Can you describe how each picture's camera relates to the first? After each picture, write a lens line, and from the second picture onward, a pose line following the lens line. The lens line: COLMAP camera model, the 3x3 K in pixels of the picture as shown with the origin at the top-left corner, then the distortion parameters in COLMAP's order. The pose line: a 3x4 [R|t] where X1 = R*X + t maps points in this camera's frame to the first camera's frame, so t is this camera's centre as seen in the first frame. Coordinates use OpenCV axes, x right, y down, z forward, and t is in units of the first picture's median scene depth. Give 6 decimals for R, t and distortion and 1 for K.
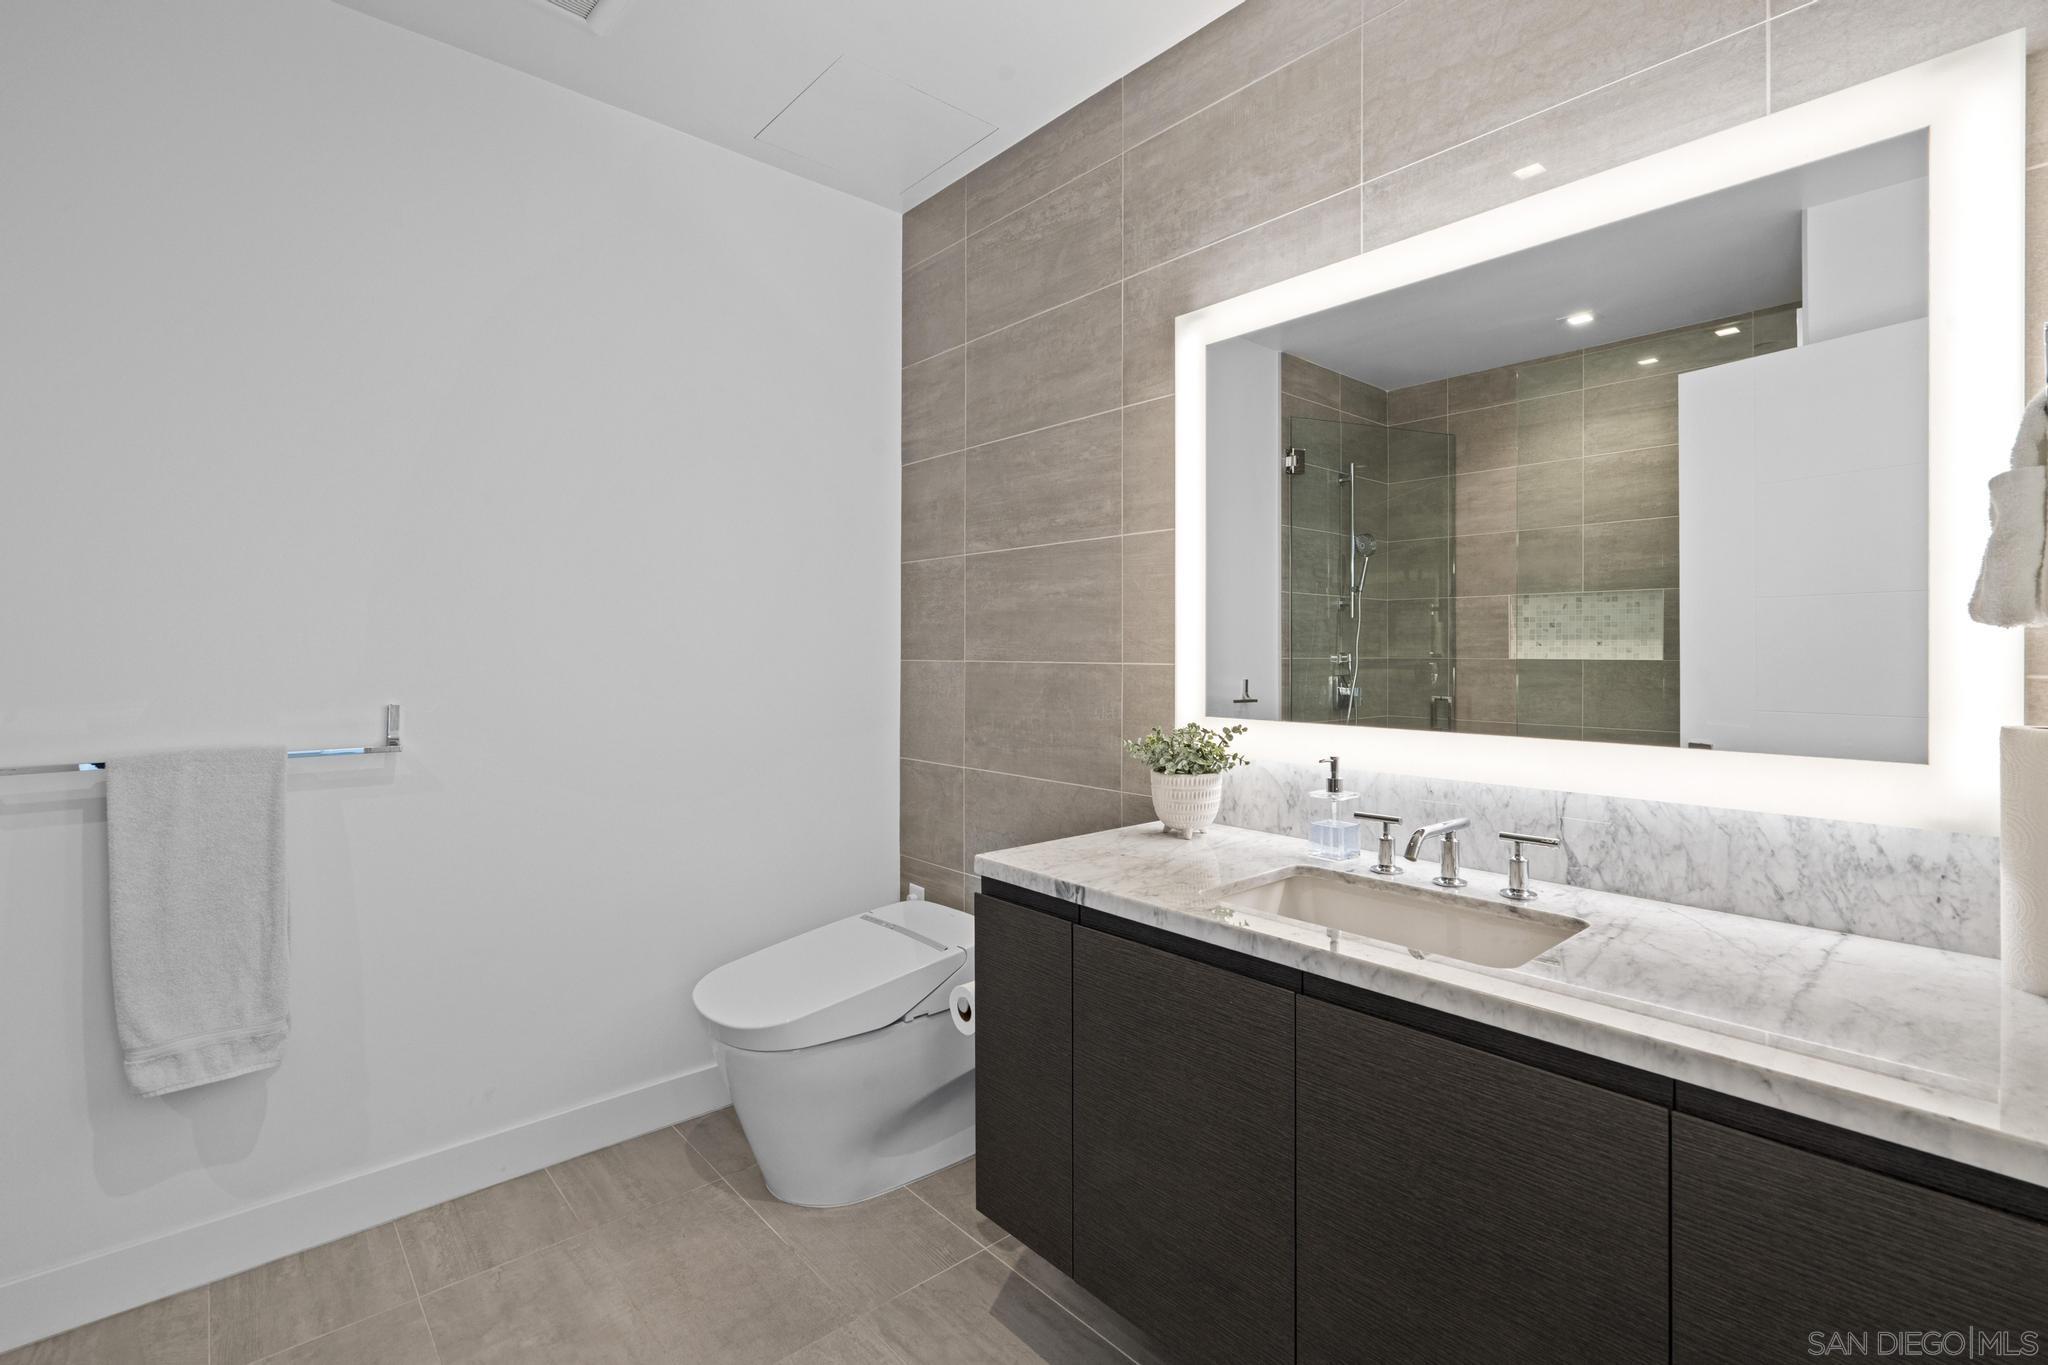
lens RADIAL K [[932.6, 0, 1015.3], [0, 932.6, 647.6], [0, 0, 1]] dist [0.000505, -0.000349]
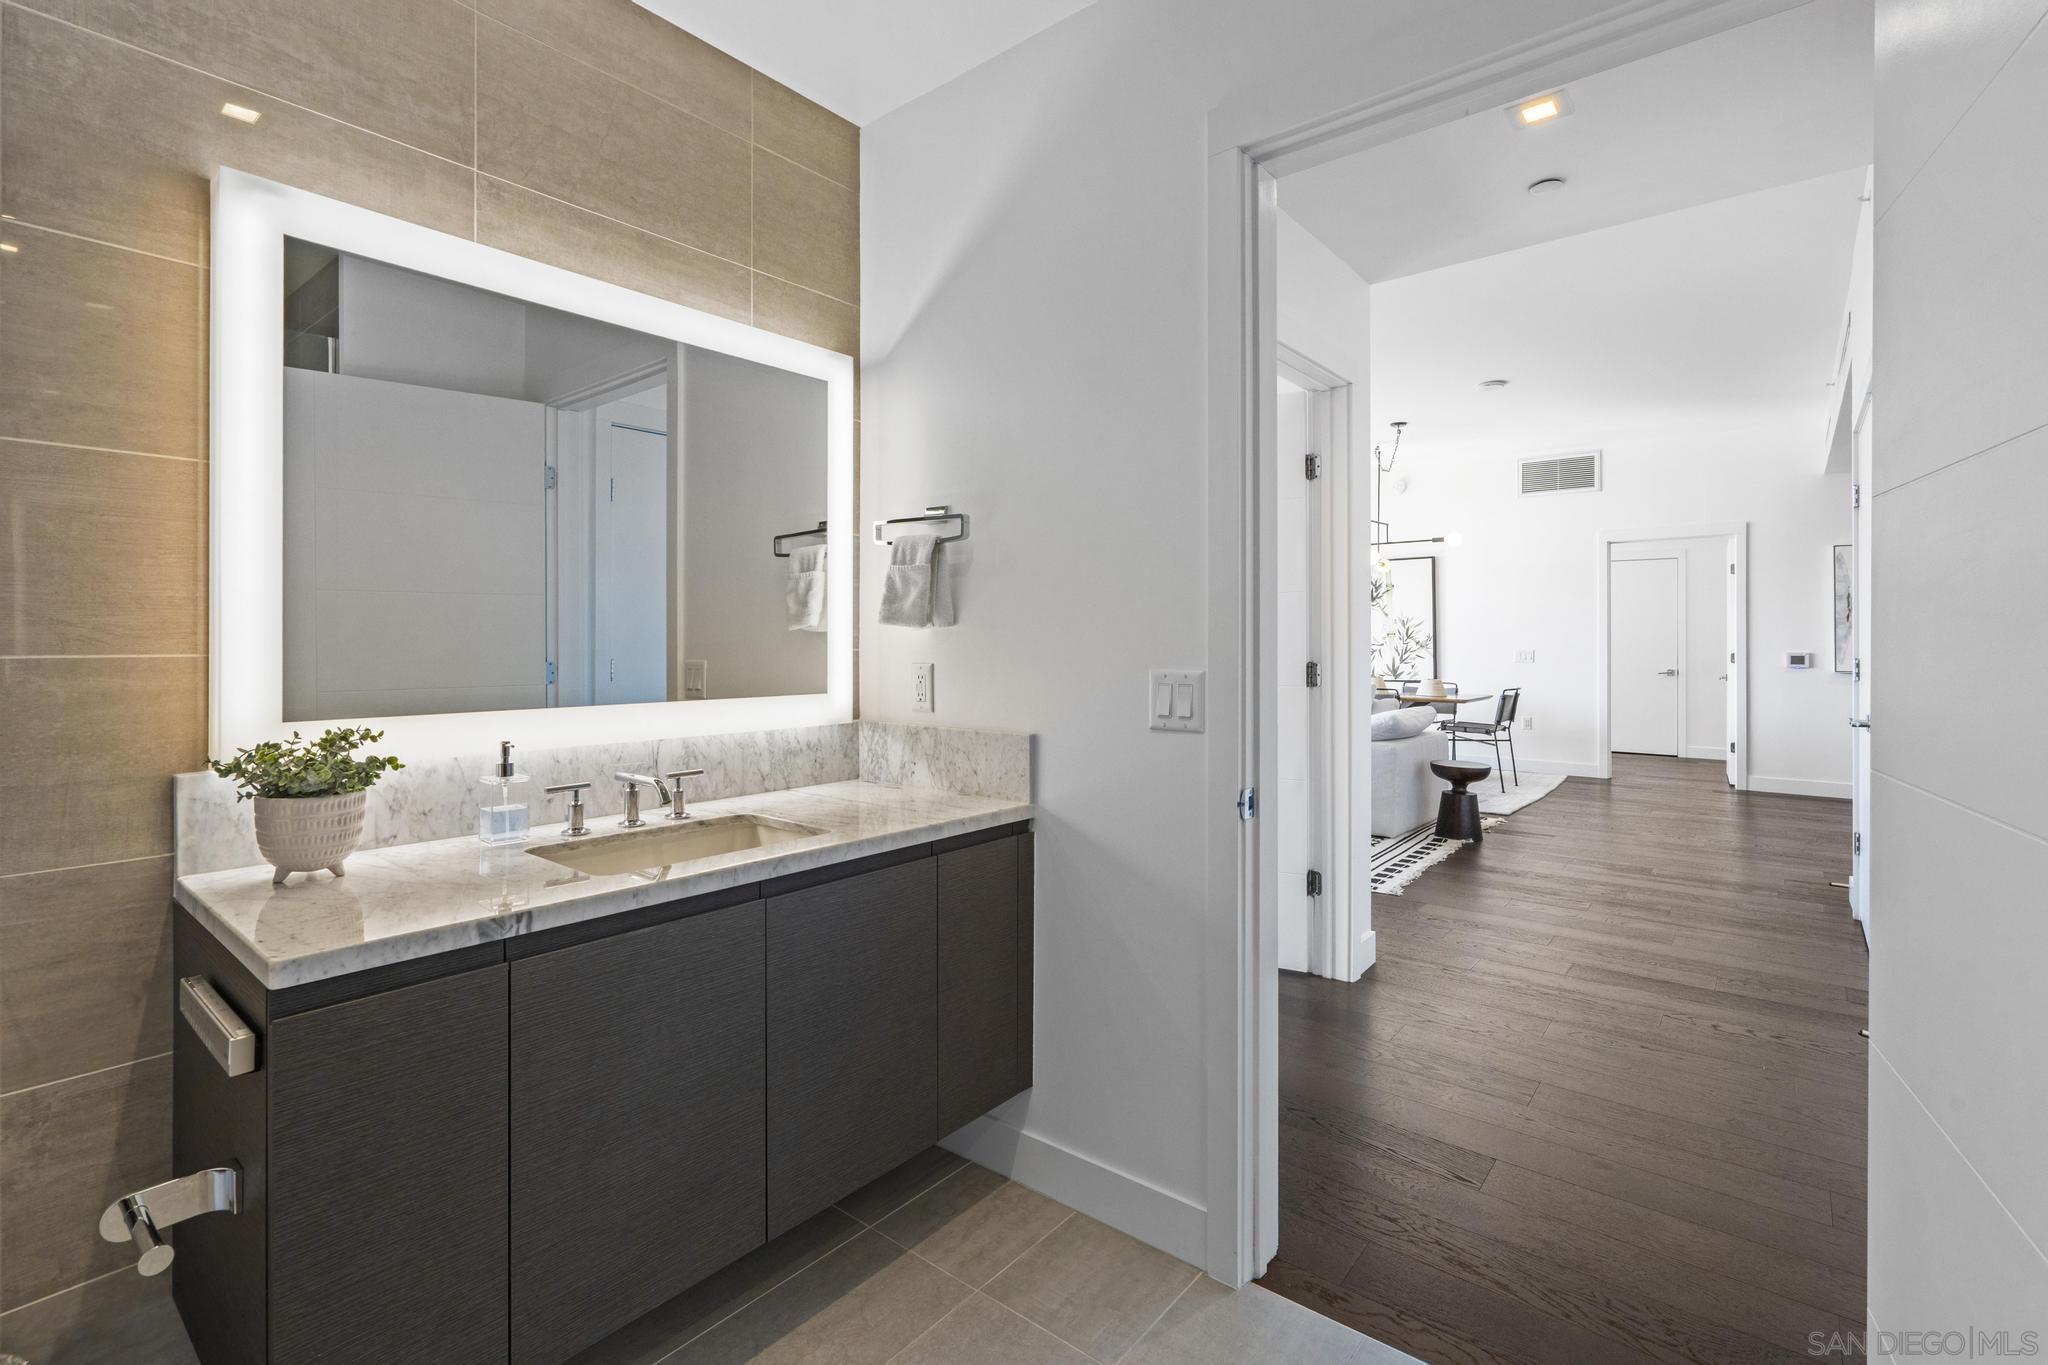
lens RADIAL K [[932.6, 0, 1006.4], [0, 932.6, 645.0], [0, 0, 1]] dist [0.000505, -0.000349]
pose [[-0.150317, -0.001960, 0.988636, -0.793449], [-0.001478, 0.999997, 0.001758, 0.010848], [-0.988637, -0.001197, -0.150320, 0.662290]]
